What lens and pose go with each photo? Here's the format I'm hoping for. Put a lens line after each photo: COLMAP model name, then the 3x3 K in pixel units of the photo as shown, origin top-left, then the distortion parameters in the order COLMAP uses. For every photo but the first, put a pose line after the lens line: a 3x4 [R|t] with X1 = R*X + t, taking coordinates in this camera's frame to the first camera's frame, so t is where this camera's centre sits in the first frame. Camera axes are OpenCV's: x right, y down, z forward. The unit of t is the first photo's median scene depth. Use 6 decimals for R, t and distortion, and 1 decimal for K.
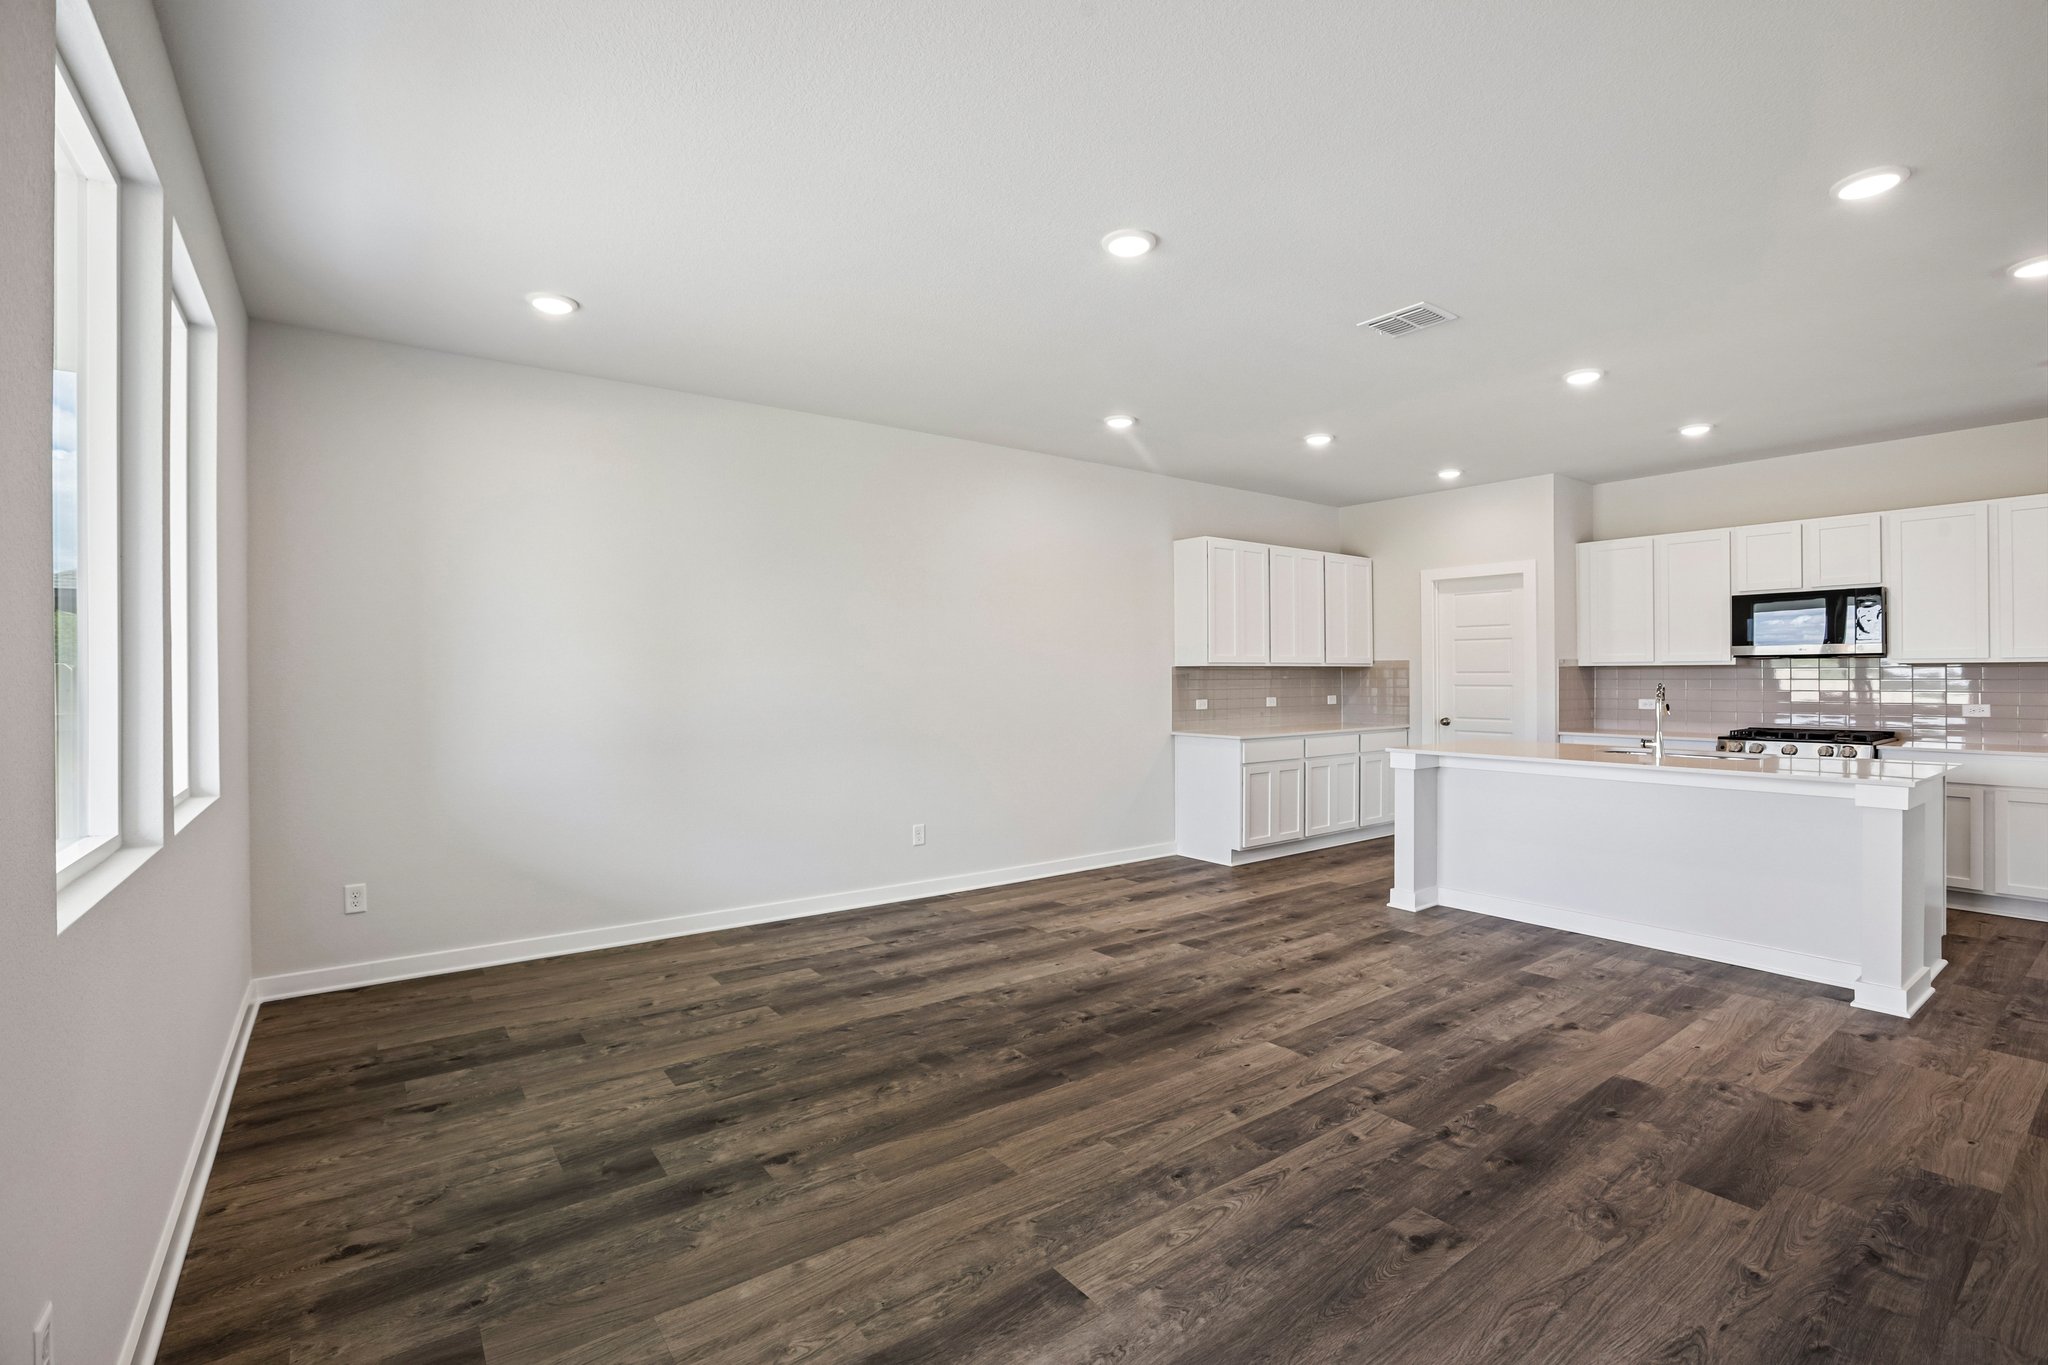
lens RADIAL K [[923.6, 0, 1039.0], [0, 923.6, 669.7], [0, 0, 1]] dist [-0.049898, 0.015233]
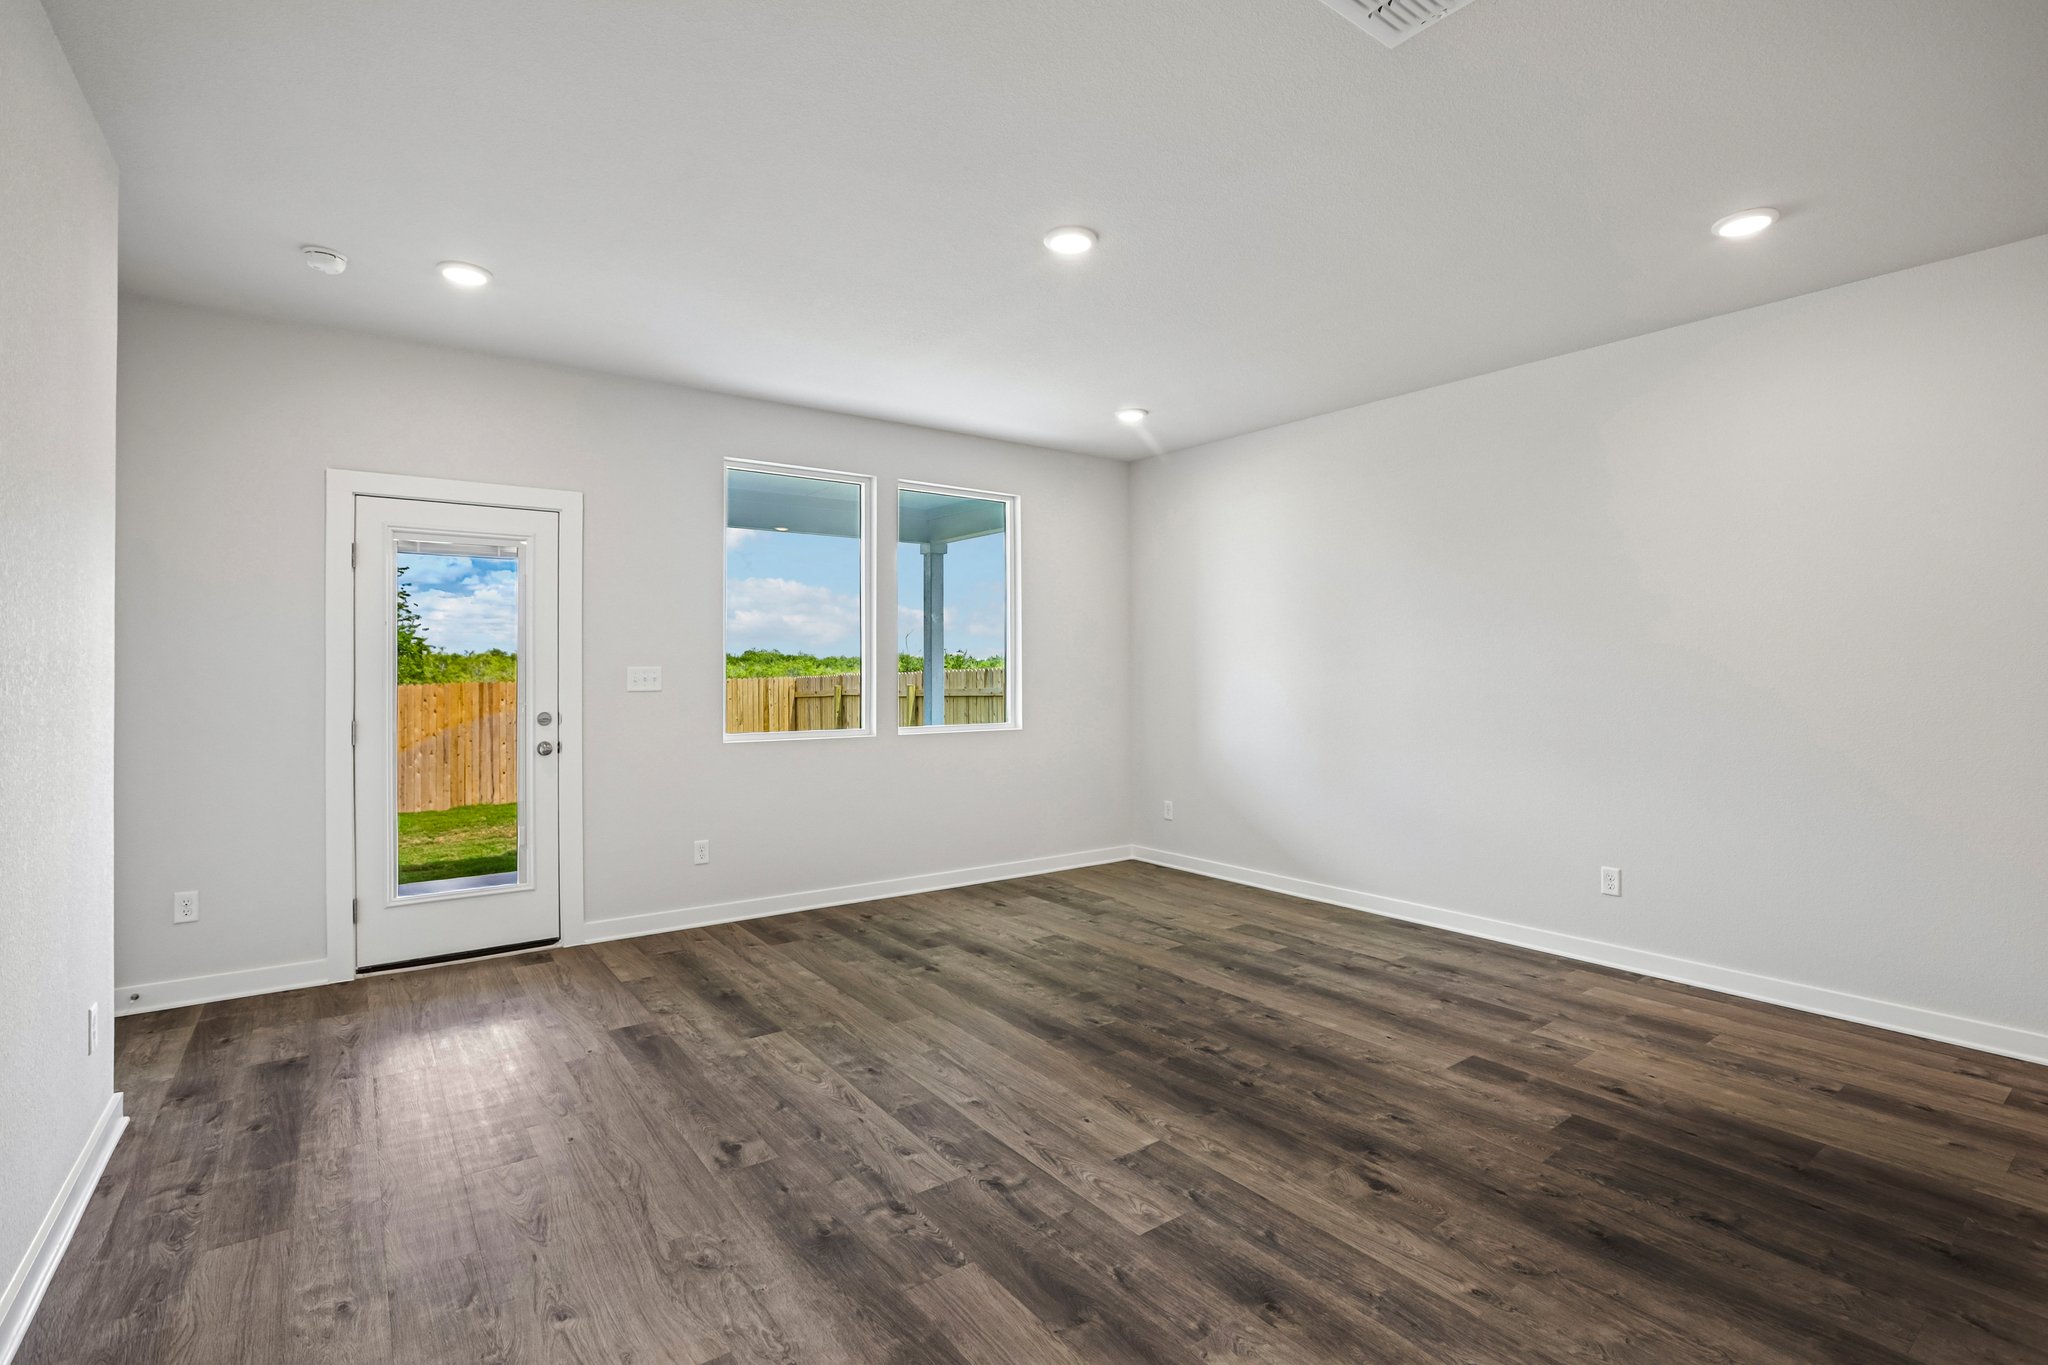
lens RADIAL K [[943.2, 0, 1017.3], [0, 943.2, 658.4], [0, 0, 1]] dist [-0.041009, 0.006735]
pose [[-0.014390, -0.009166, -0.999854, 0.929620], [0.008824, 0.999918, -0.009294, 0.001283], [0.999858, -0.008956, -0.014308, 0.788300]]
